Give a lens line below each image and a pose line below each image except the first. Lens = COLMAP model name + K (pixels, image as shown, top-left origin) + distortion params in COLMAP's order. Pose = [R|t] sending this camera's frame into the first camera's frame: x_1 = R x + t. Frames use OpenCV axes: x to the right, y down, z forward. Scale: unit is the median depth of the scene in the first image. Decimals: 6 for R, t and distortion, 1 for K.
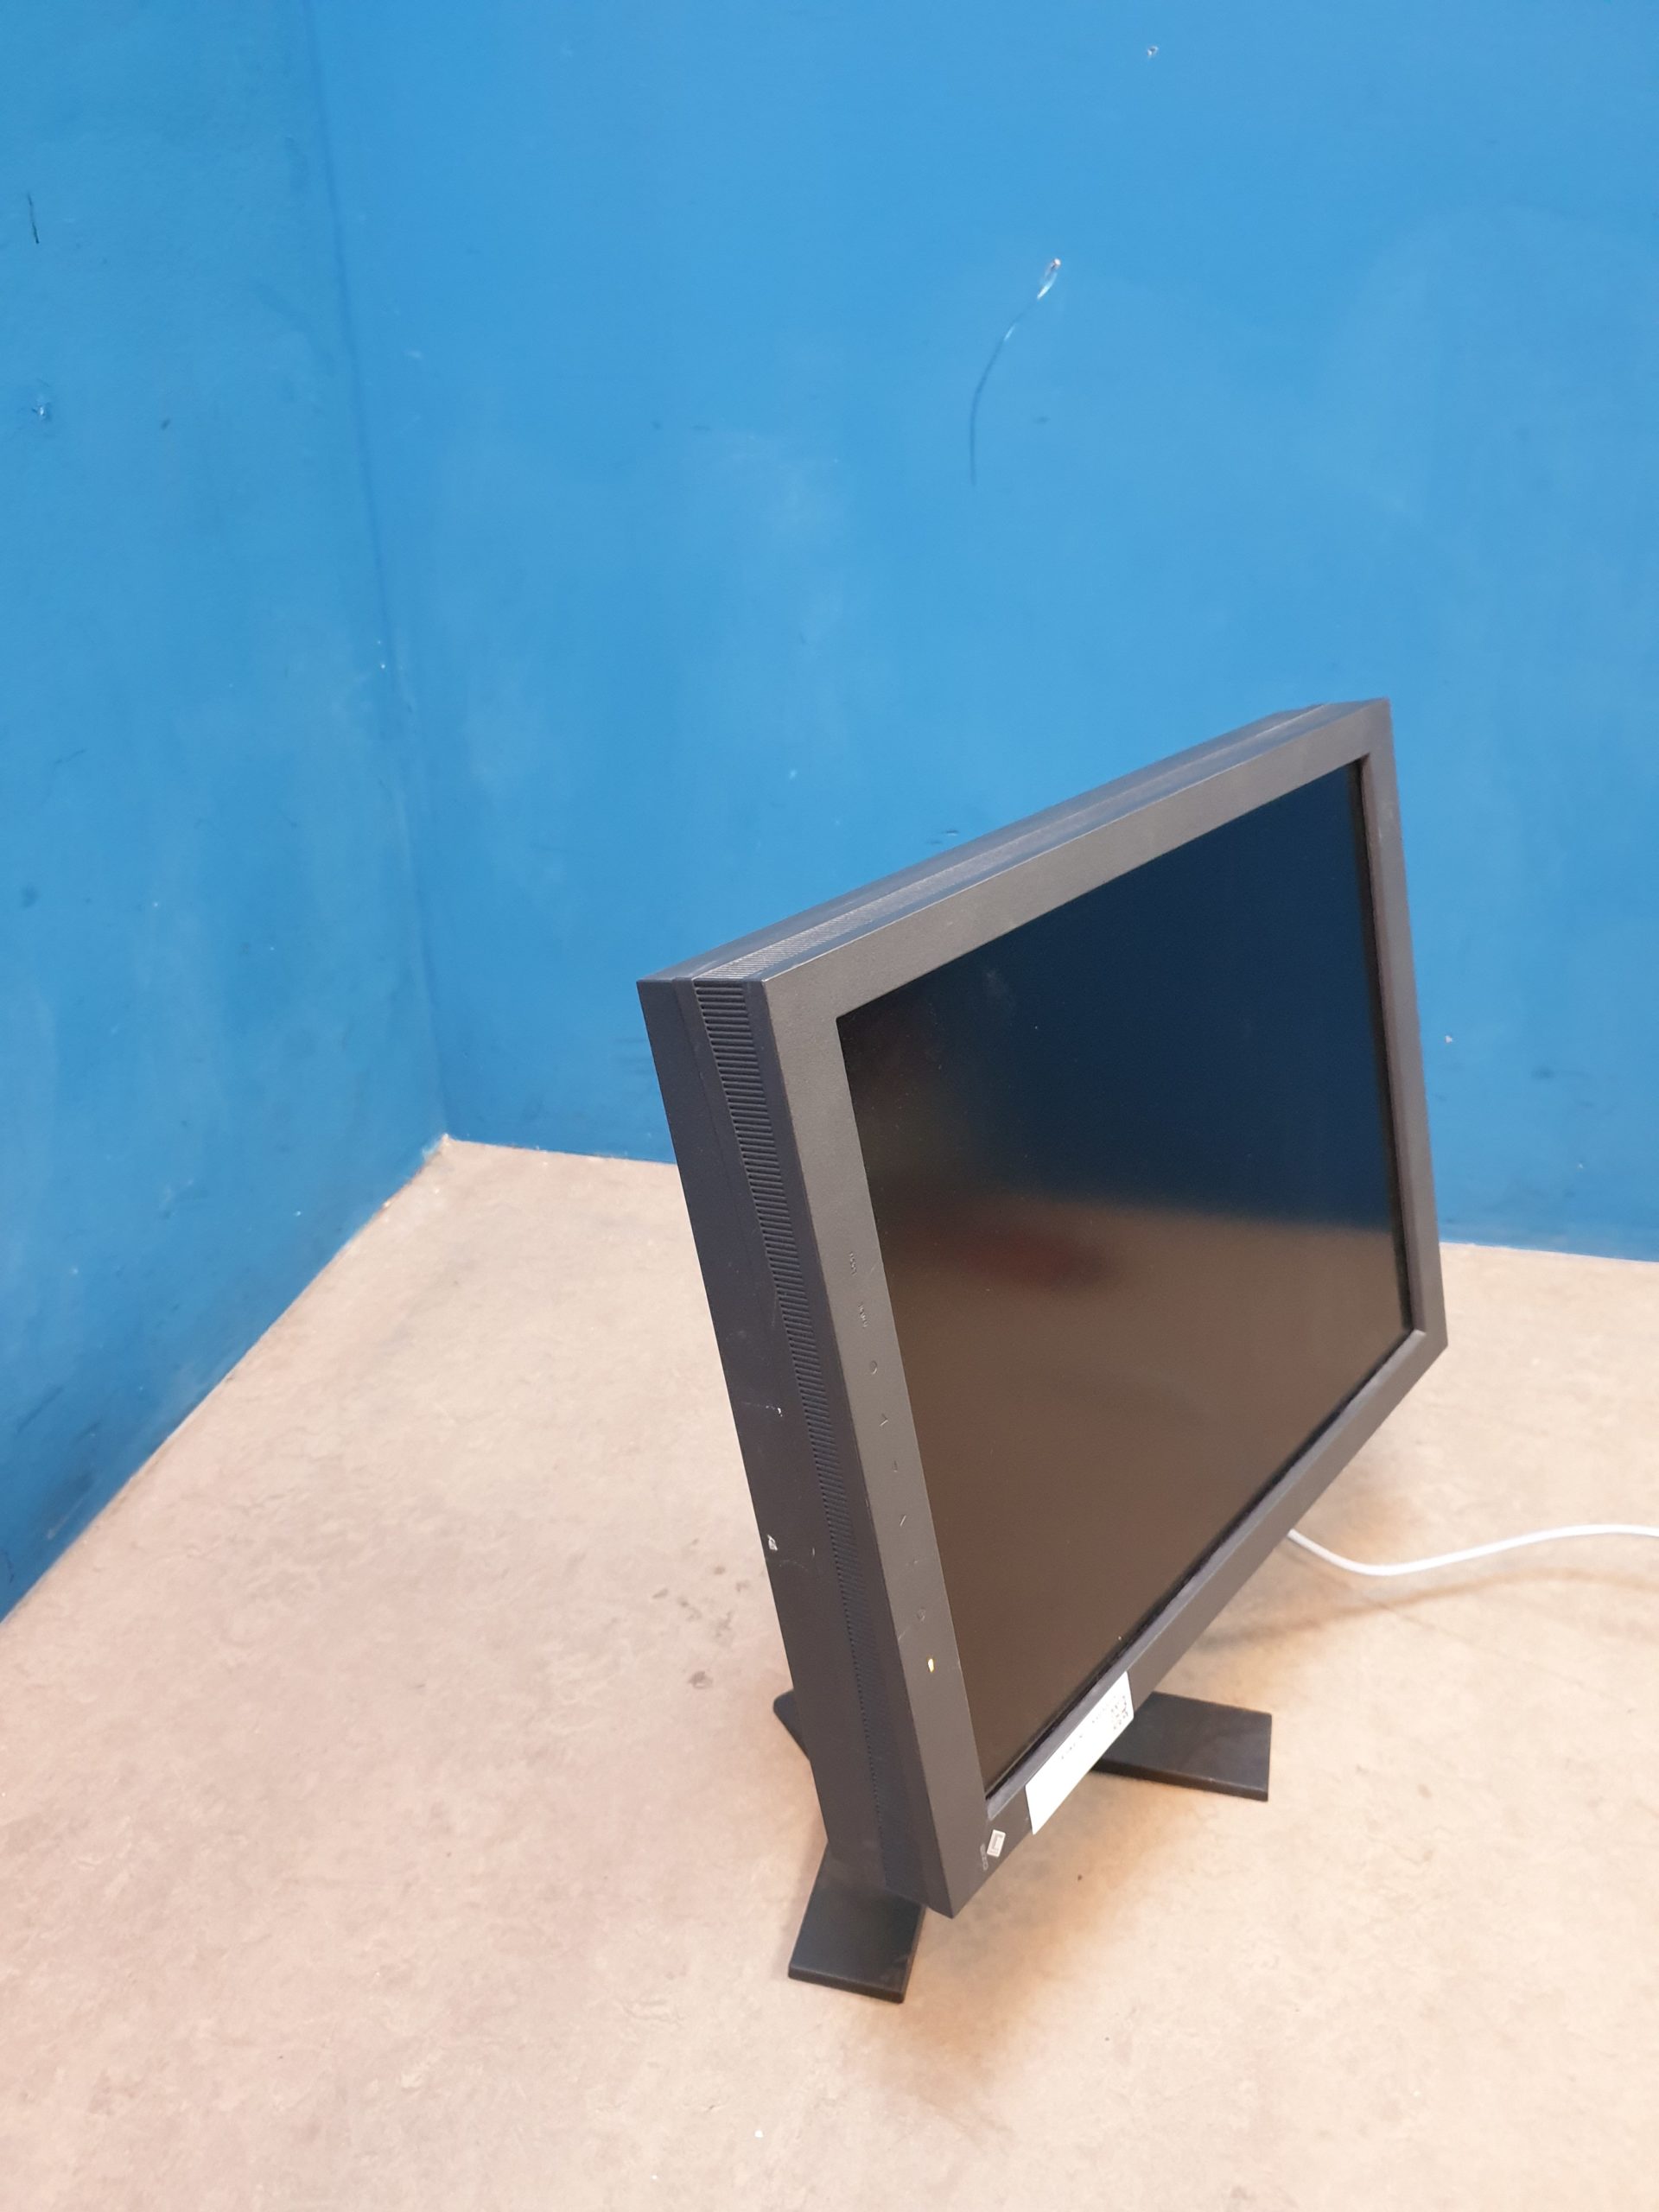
lens RADIAL K [[1754.8, 0, 823.9], [0, 1754.8, 1114.0], [0, 0, 1]] dist [-0.033490, 0.091147]
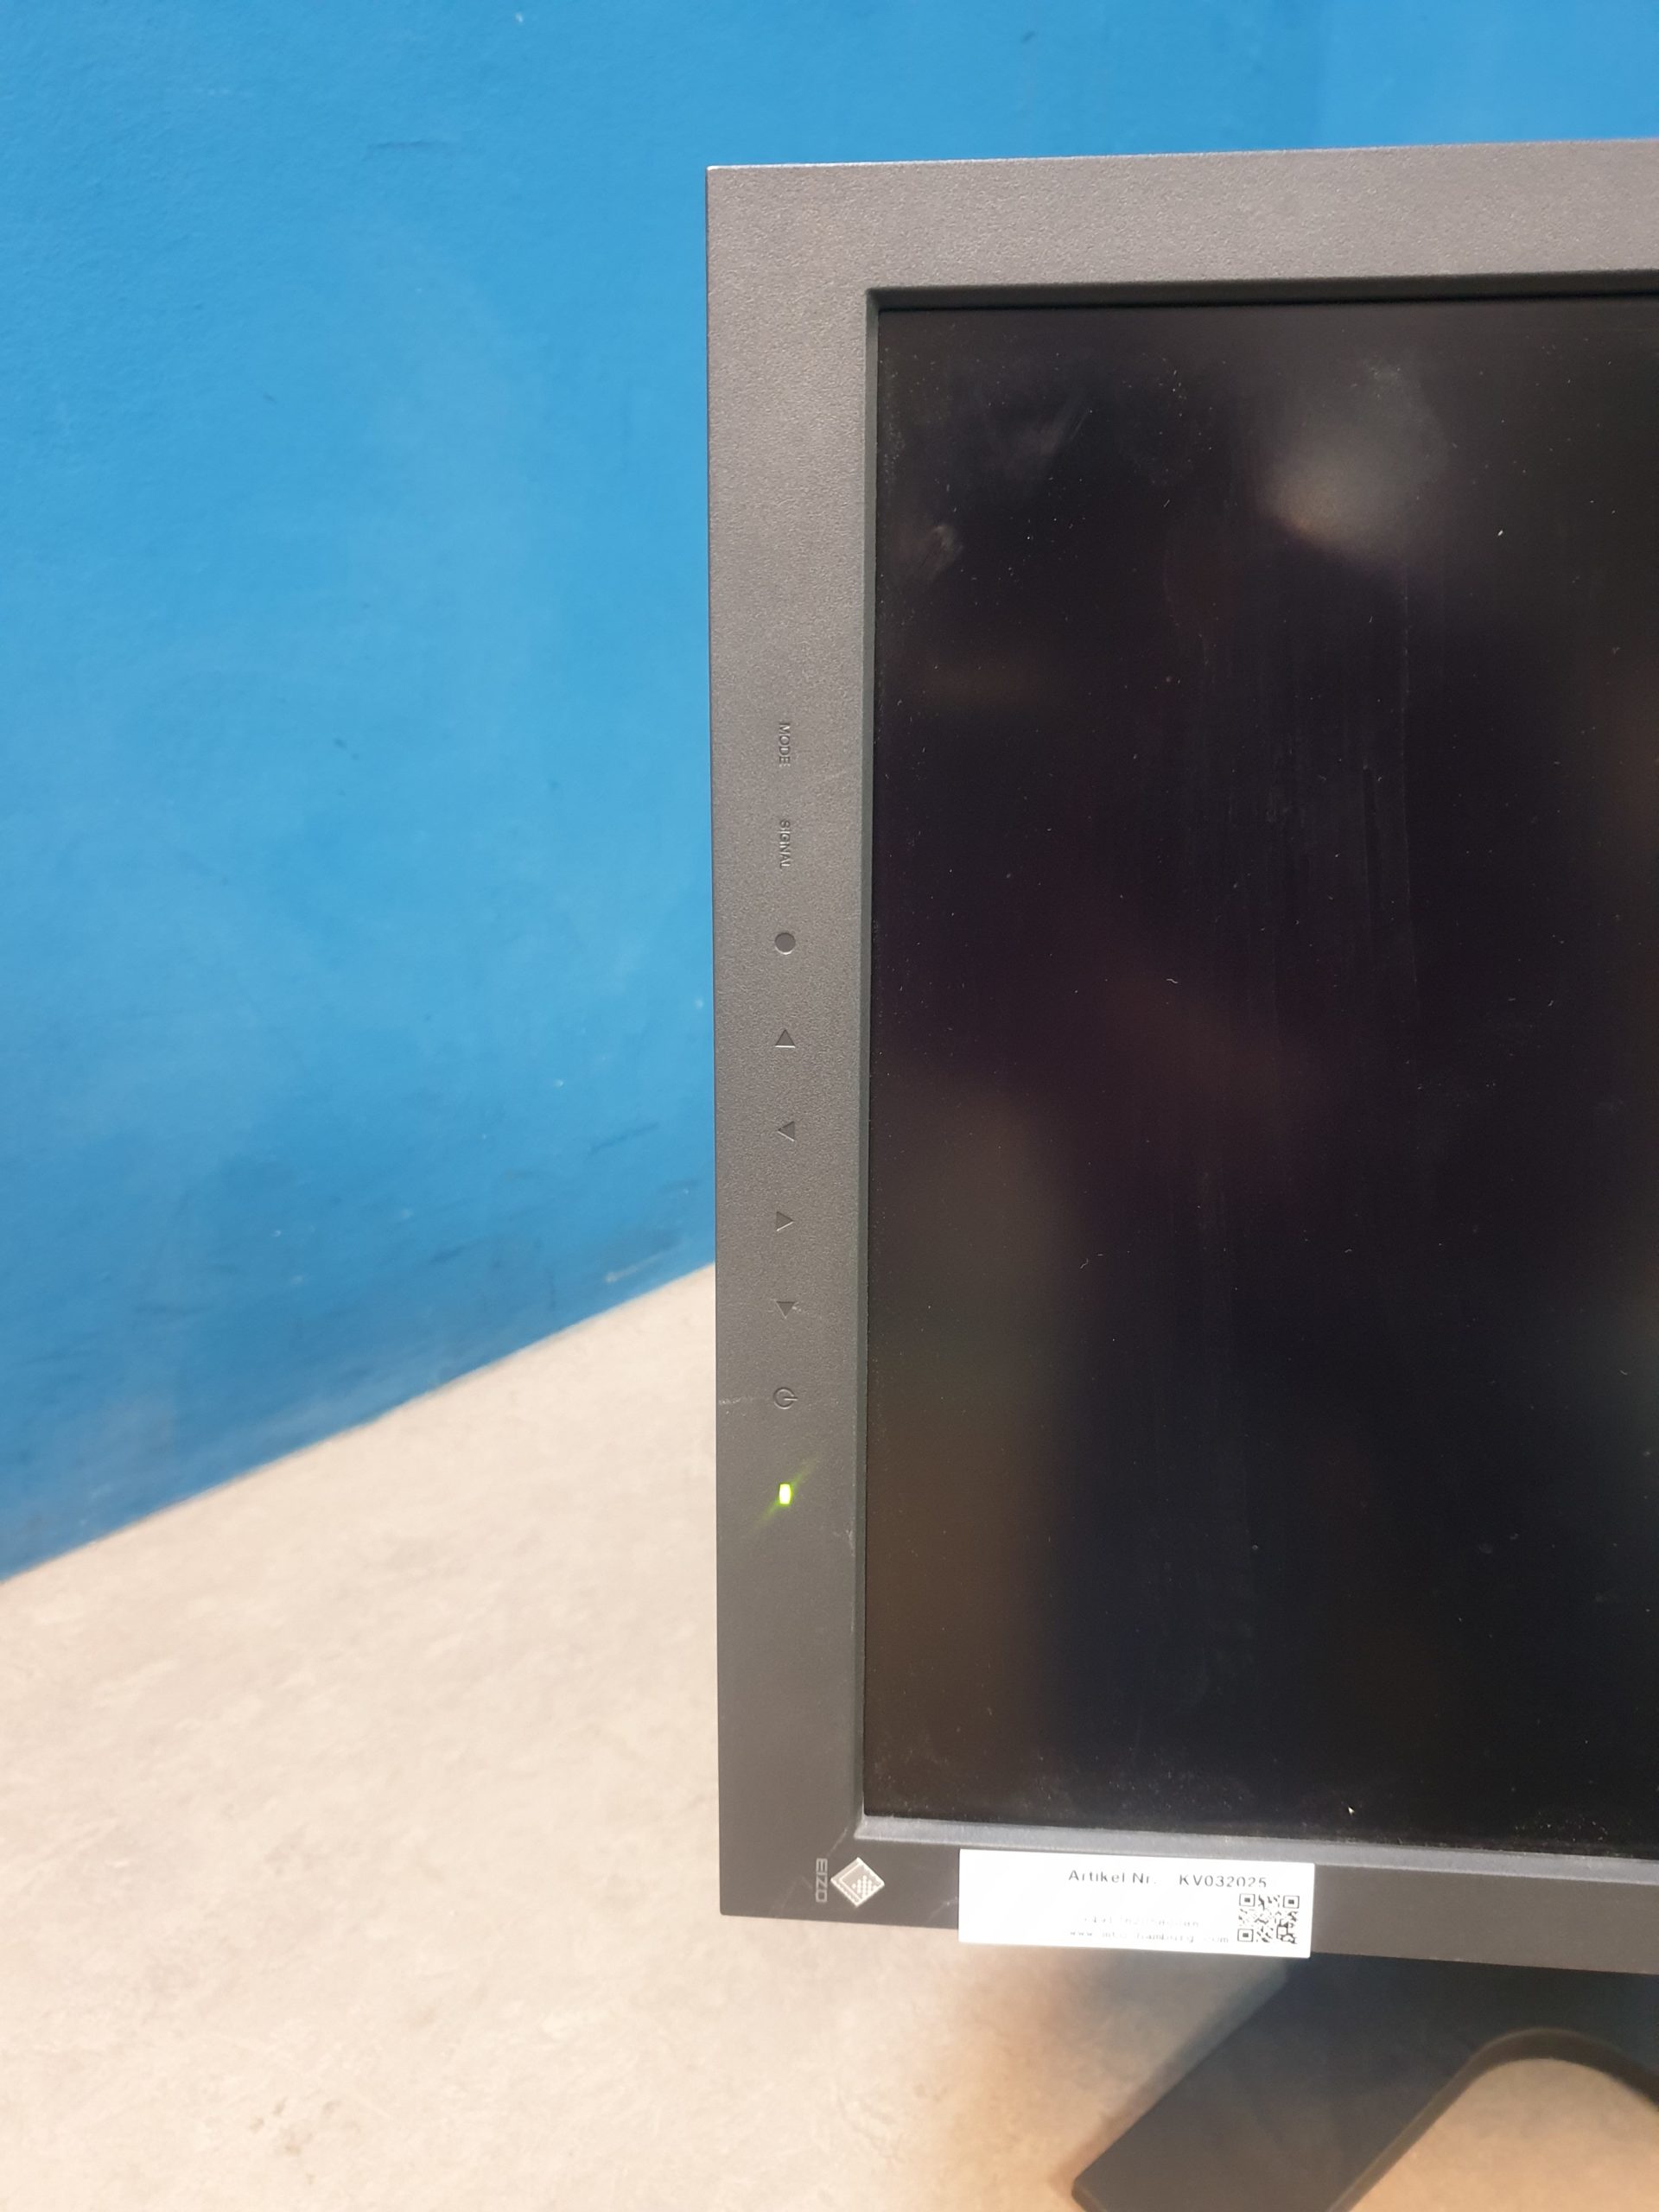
lens RADIAL K [[1774.9, 0, 829.5], [0, 1774.9, 1106.0], [0, 0, 1]] dist [-0.036562, 0.081247]
pose [[0.805572, 0.235844, -0.543536, 0.158743], [-0.245874, 0.967712, 0.055489, 0.094623], [0.539073, 0.088941, 0.837550, 0.367297]]
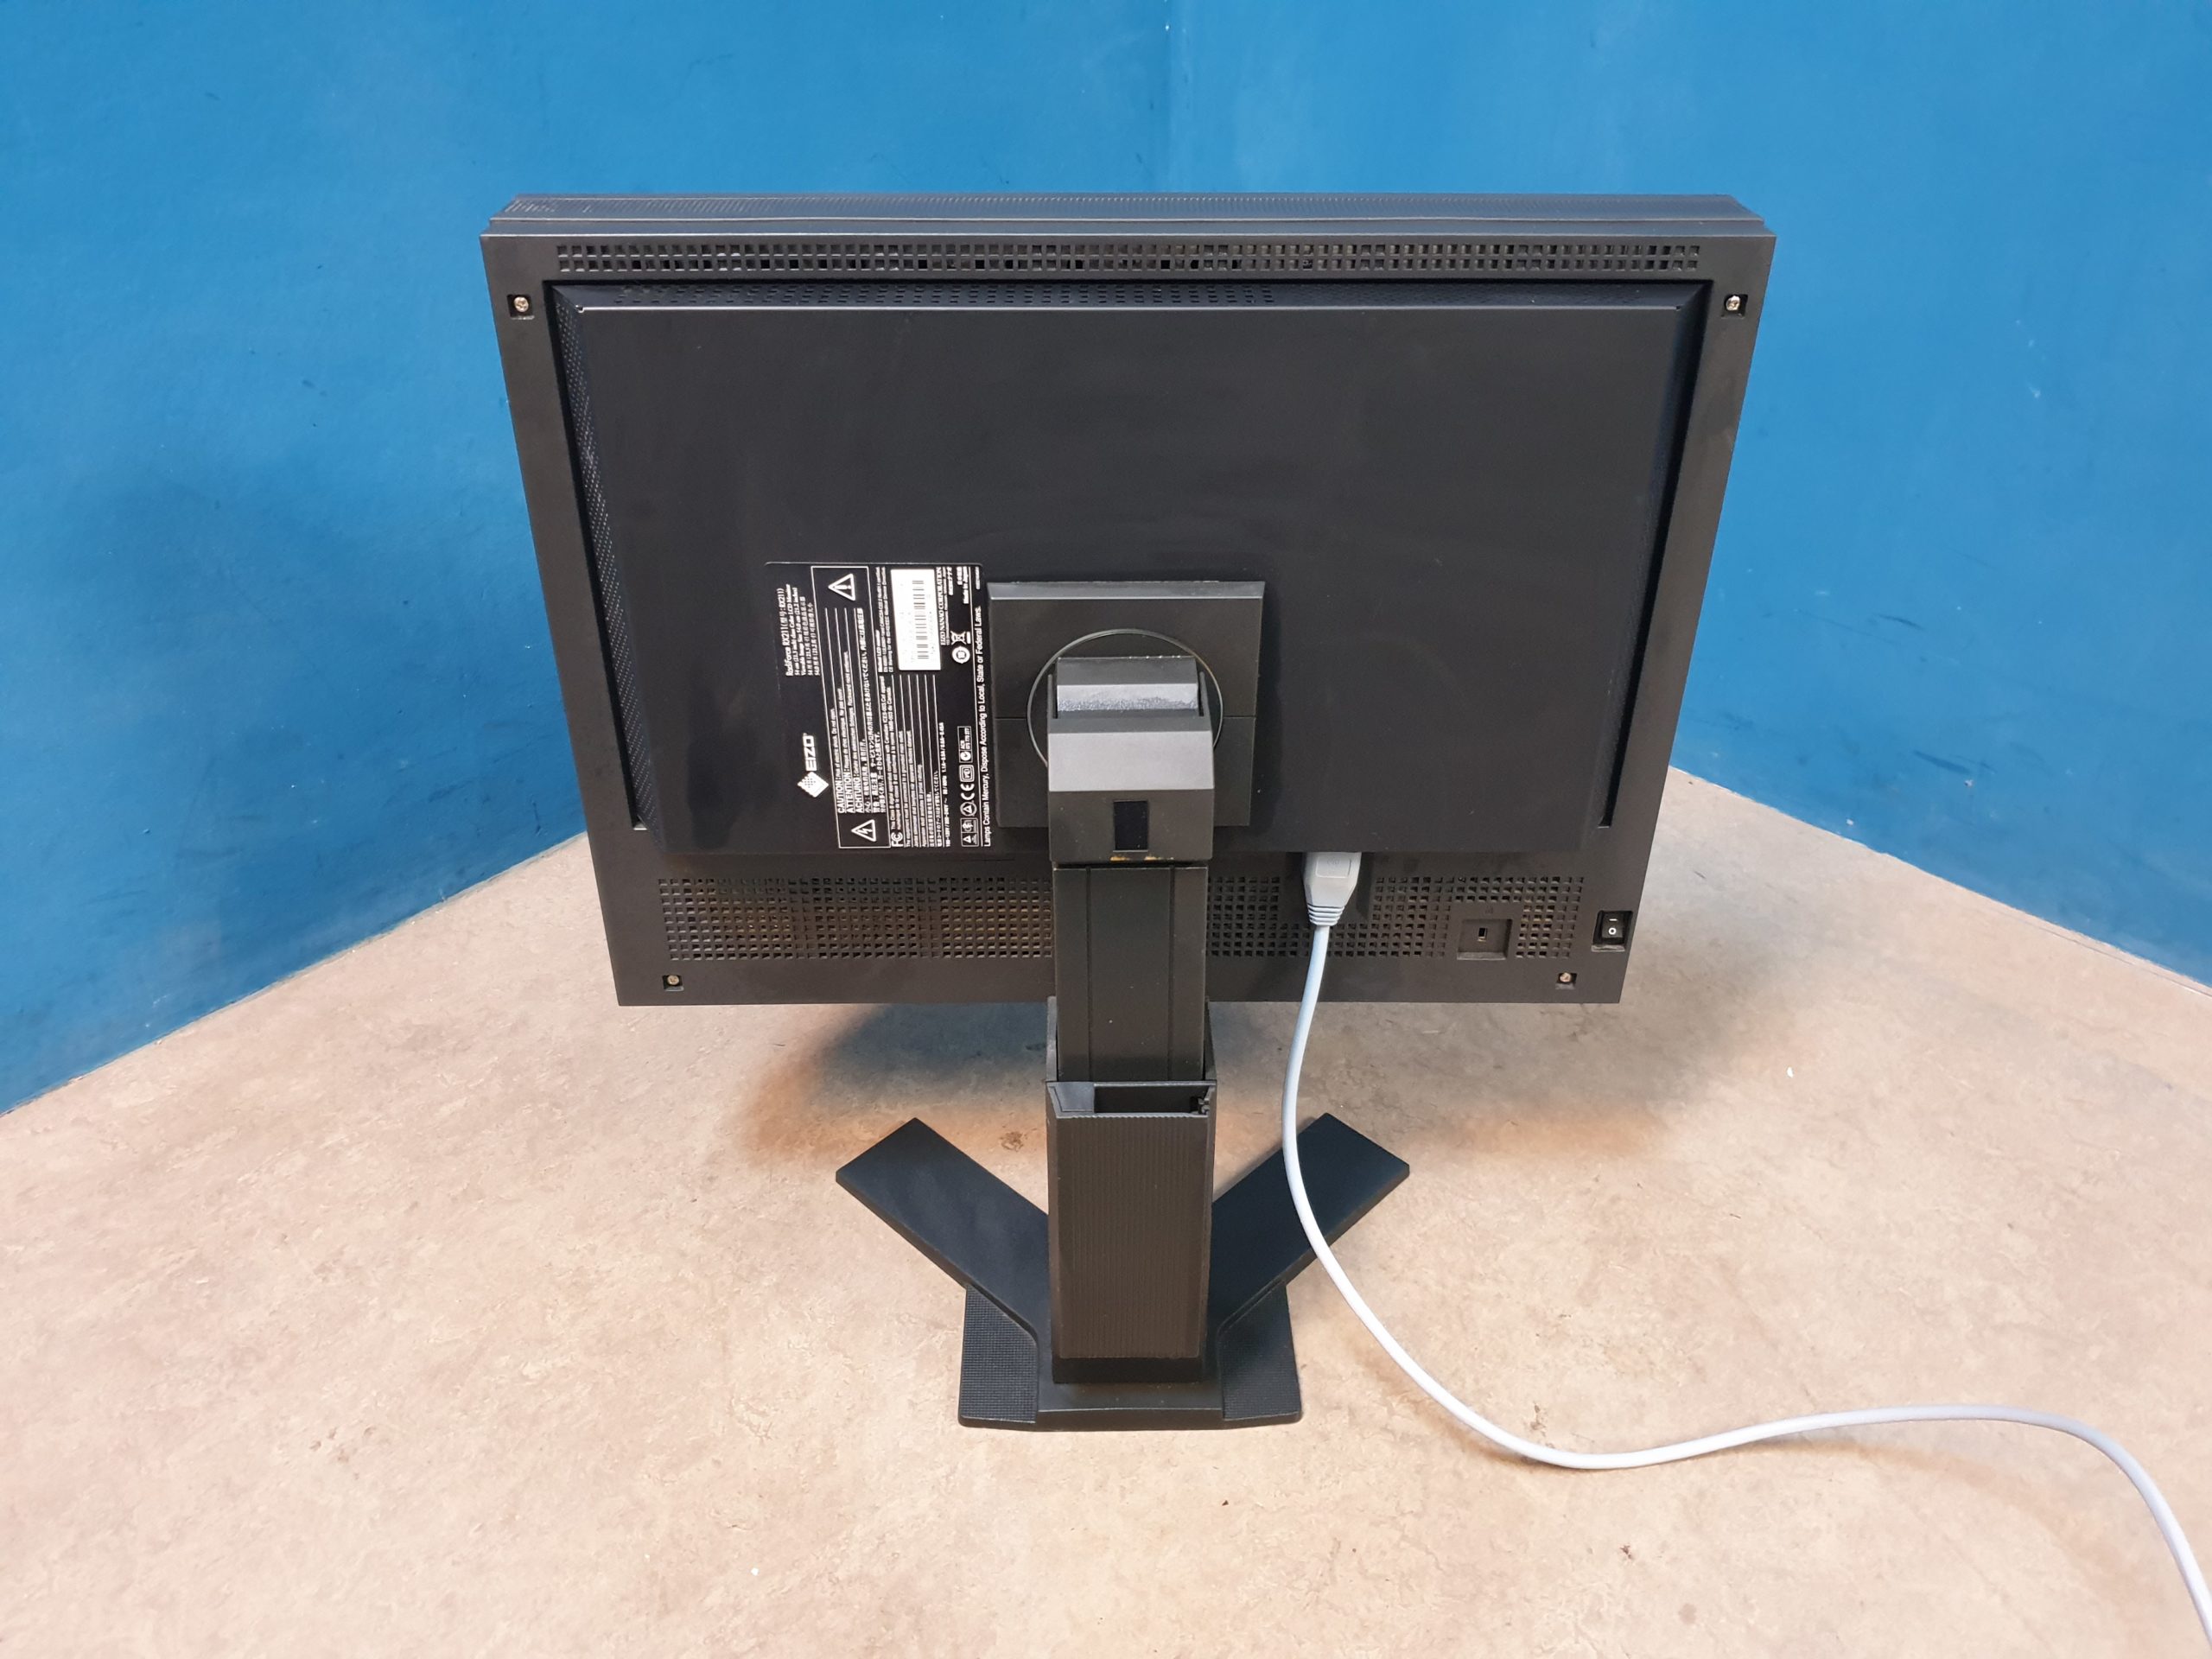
lens RADIAL K [[1753.7, 0, 1087.2], [0, 1753.7, 816.6], [0, 0, 1]] dist [-0.018441, 0.072467]
pose [[0.859580, 0.295580, -0.416839, 0.357221], [-0.236150, 0.953174, 0.188922, -0.039051], [0.453162, -0.063957, 0.889131, 0.218586]]
